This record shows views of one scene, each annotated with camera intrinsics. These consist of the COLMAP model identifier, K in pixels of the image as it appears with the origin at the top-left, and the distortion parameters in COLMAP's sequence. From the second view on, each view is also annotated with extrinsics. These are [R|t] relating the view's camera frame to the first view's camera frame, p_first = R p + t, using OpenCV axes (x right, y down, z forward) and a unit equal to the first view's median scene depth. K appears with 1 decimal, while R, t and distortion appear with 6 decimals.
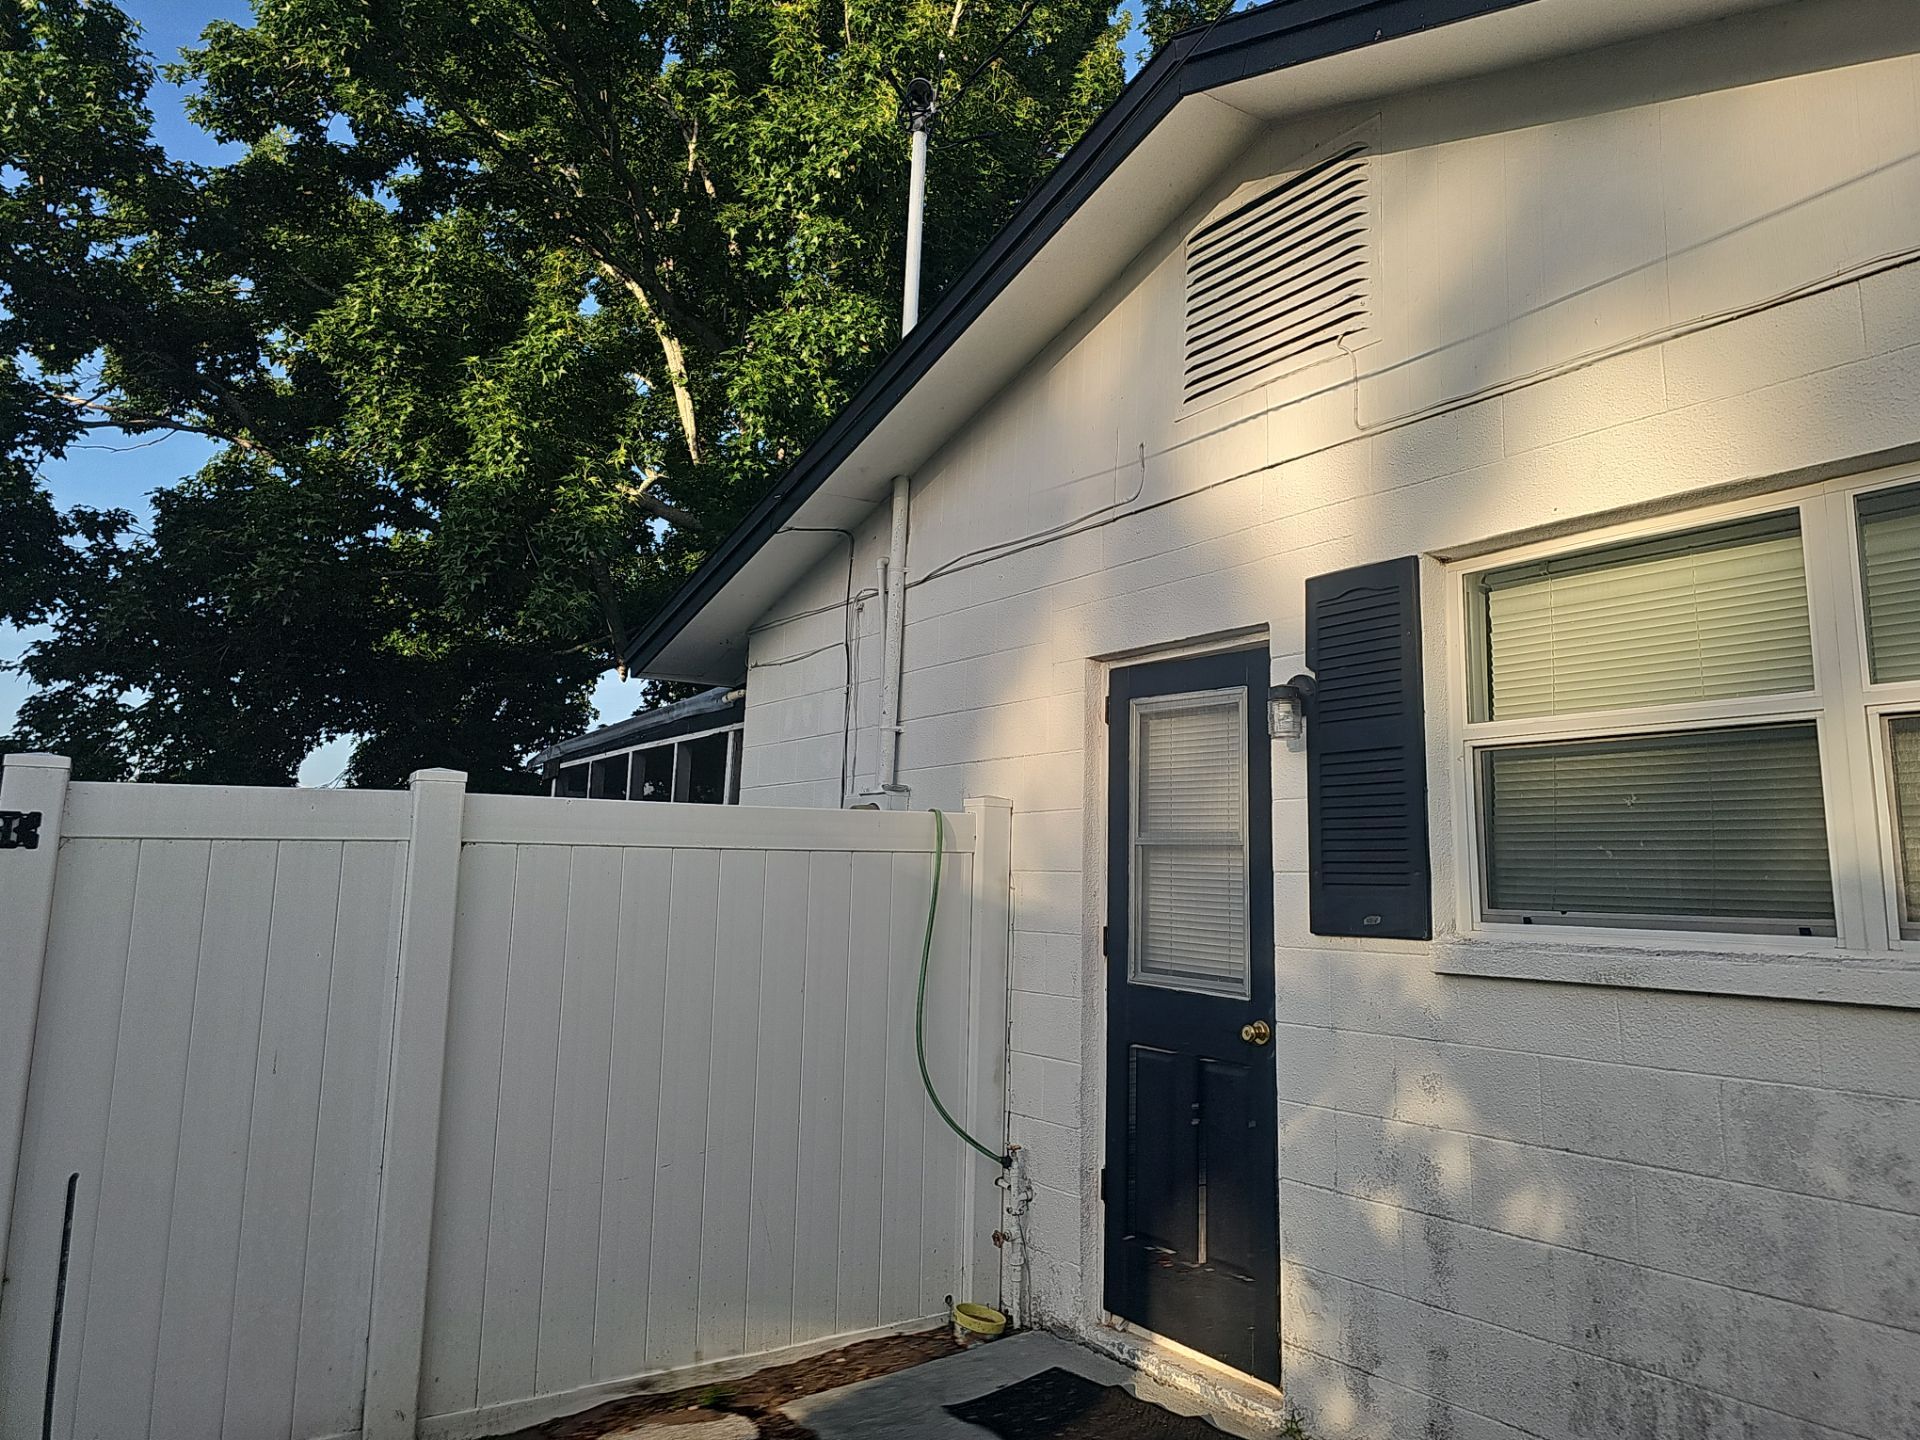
lens RADIAL K [[1235.1, 0, 962.2], [0, 1235.1, 684.7], [0, 0, 1]] dist [-0.022172, -0.004104]
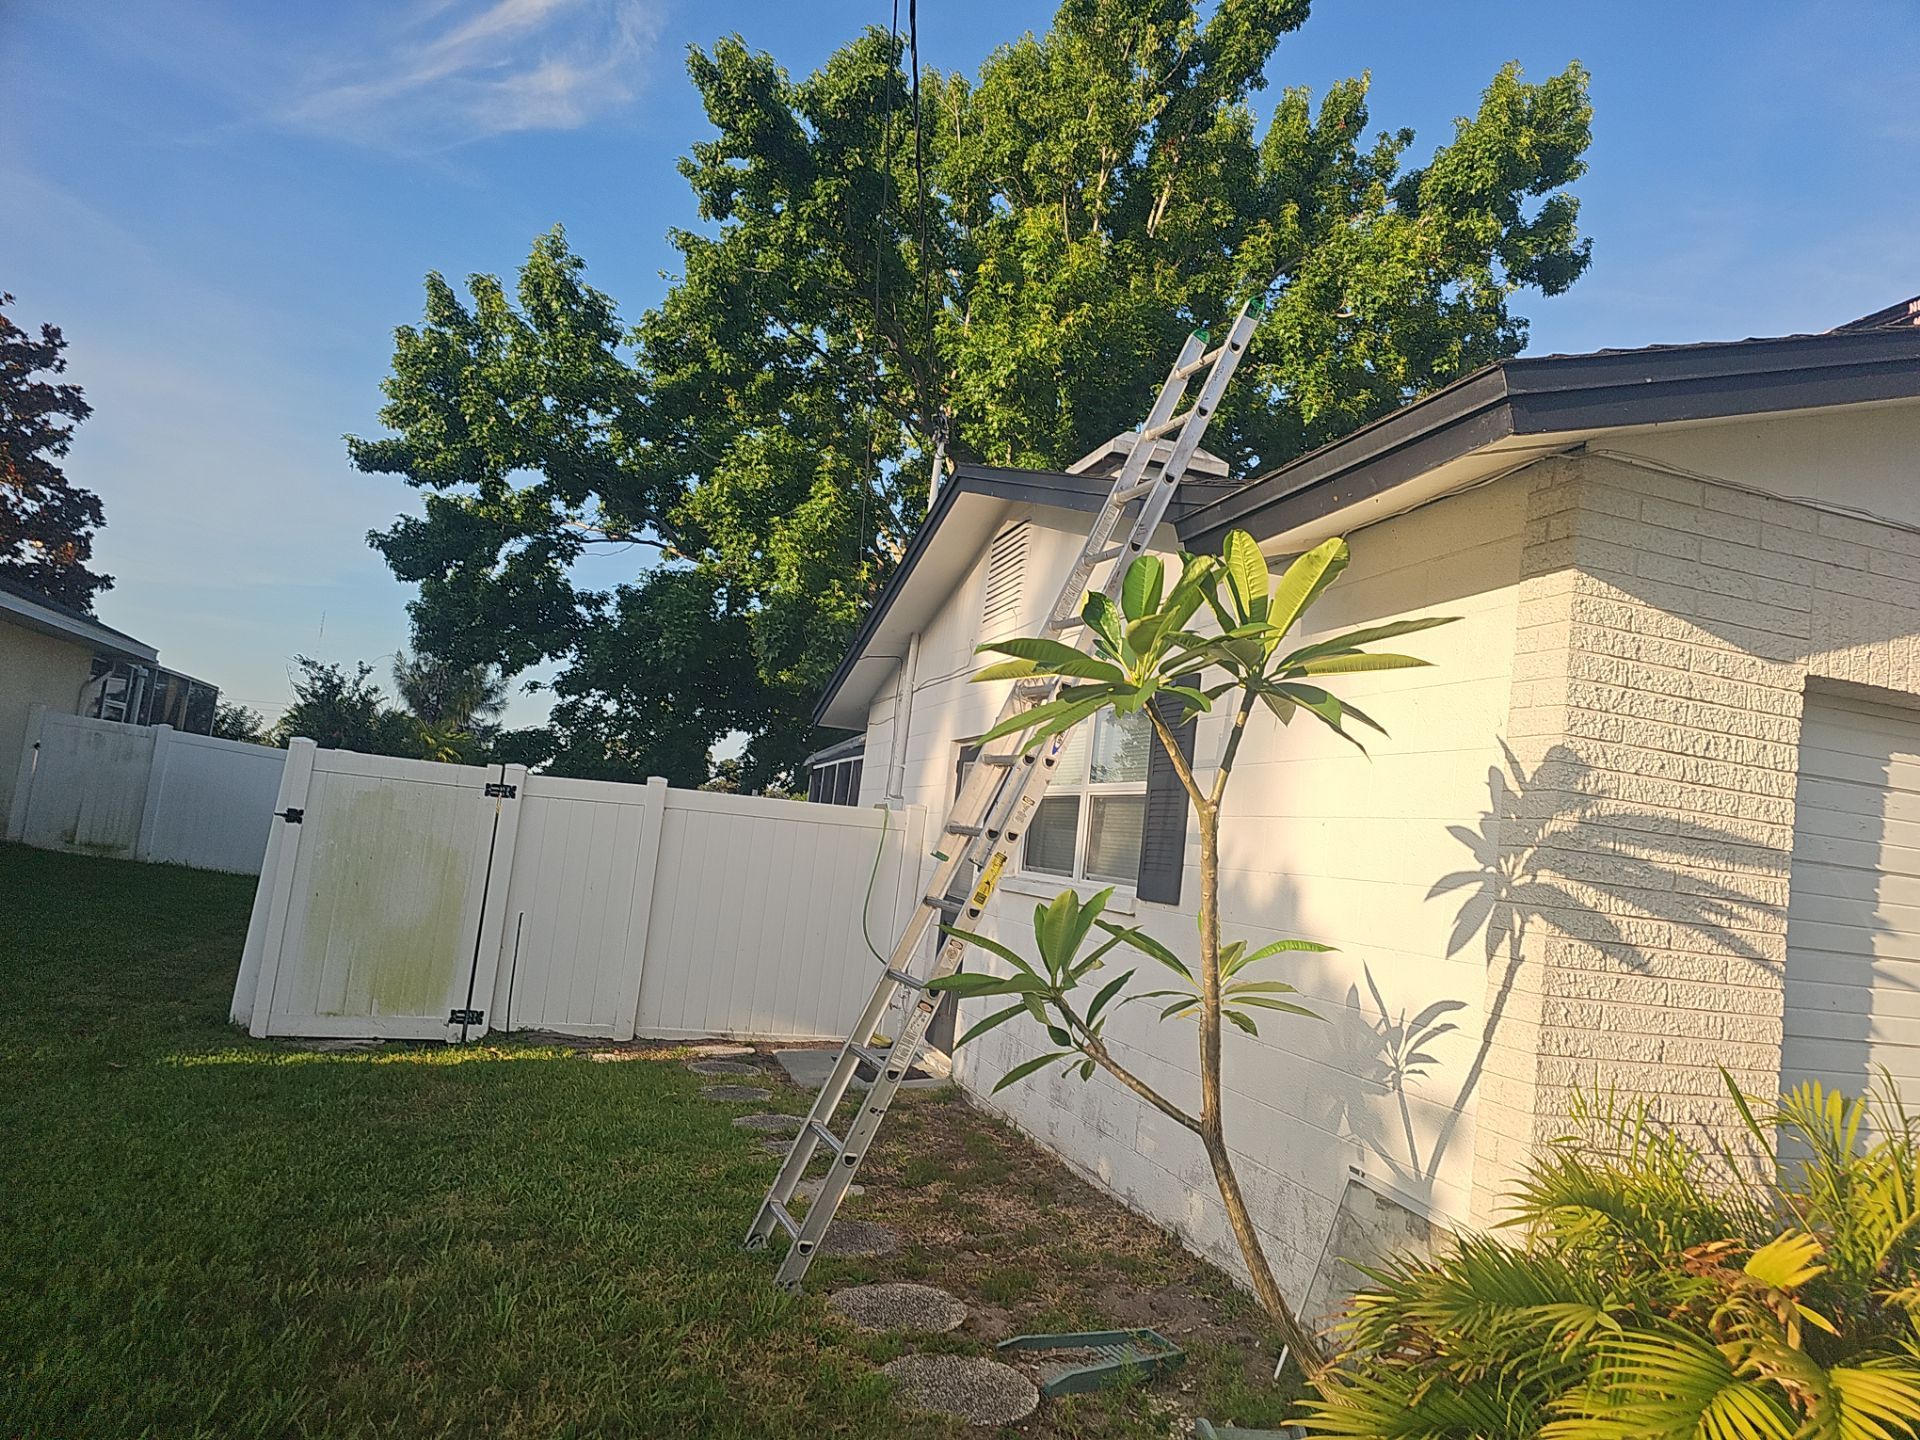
lens RADIAL K [[1189.5, 0, 960.0], [0, 1189.5, 720.0], [0, 0, 1]] dist [0.001596, 0.000059]
pose [[0.936615, 0.047729, -0.347093, 0.341891], [-0.035310, 0.998493, 0.042020, -0.060960], [0.348575, -0.027101, 0.936889, -0.357235]]
